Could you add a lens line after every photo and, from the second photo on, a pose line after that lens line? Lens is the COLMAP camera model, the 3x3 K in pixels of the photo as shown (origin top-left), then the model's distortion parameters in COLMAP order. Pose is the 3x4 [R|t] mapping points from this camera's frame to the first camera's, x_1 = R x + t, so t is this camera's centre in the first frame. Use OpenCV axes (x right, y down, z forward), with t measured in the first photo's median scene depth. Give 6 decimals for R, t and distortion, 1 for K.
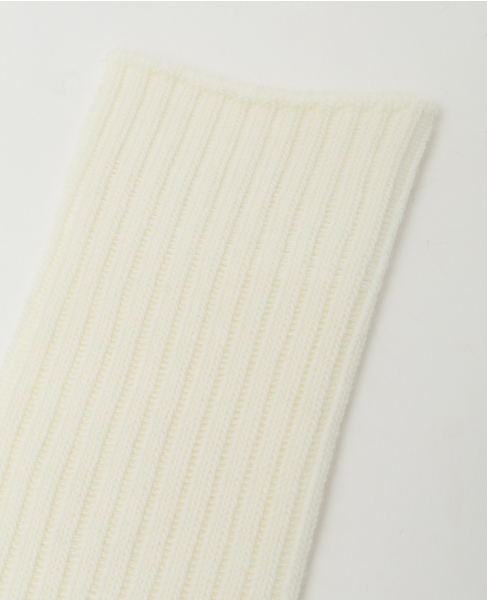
lens RADIAL K [[1010.2, 0, 243.5], [0, 1010.2, 300.0], [0, 0, 1]] dist [0.012976, 0.022530]
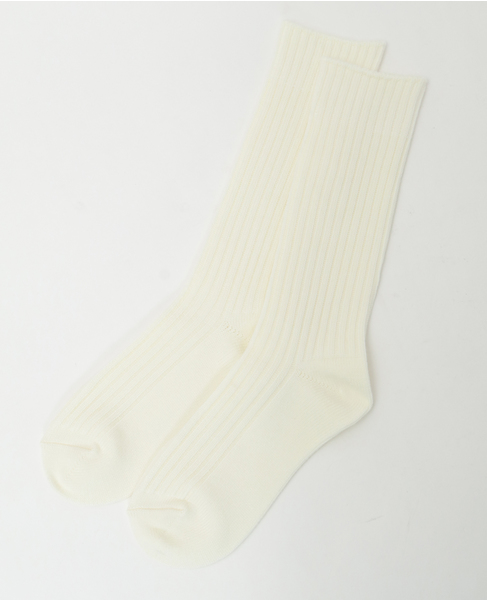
lens RADIAL K [[603.7, 0, 243.5], [0, 603.7, 300.0], [0, 0, 1]] dist [-0.000722, -0.001749]
pose [[0.976346, -0.060994, -0.207433, -0.038359], [0.140645, 0.907829, 0.395051, -0.416193], [0.164218, -0.414881, 0.894934, -1.249846]]
